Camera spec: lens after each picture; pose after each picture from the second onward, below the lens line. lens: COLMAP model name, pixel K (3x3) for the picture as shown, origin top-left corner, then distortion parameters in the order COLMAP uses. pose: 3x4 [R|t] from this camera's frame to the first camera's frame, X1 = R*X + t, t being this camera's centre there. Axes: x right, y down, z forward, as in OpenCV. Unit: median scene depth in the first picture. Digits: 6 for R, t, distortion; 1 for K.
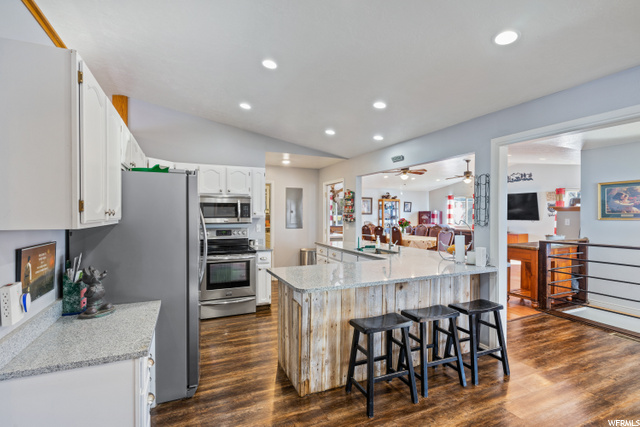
lens RADIAL K [[311.1, 0, 317.0], [0, 311.1, 214.4], [0, 0, 1]] dist [-0.000375, -0.000249]
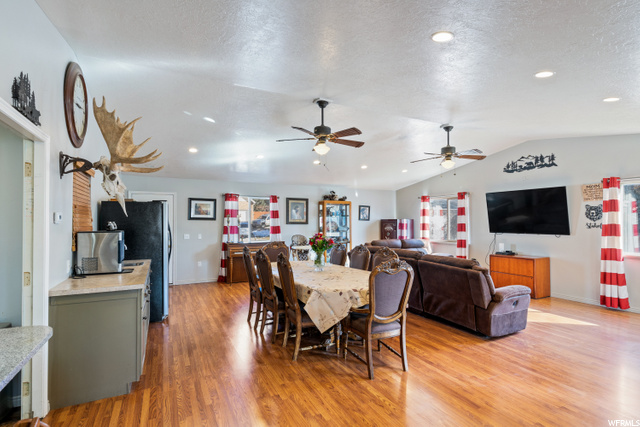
lens RADIAL K [[311.1, 0, 321.9], [0, 311.1, 214.0], [0, 0, 1]] dist [-0.000375, -0.000249]
pose [[0.998373, 0.002043, 0.056992, 0.168002], [-0.000329, 0.999548, -0.030068, -0.001495], [-0.057028, 0.030001, 0.997922, 0.340738]]
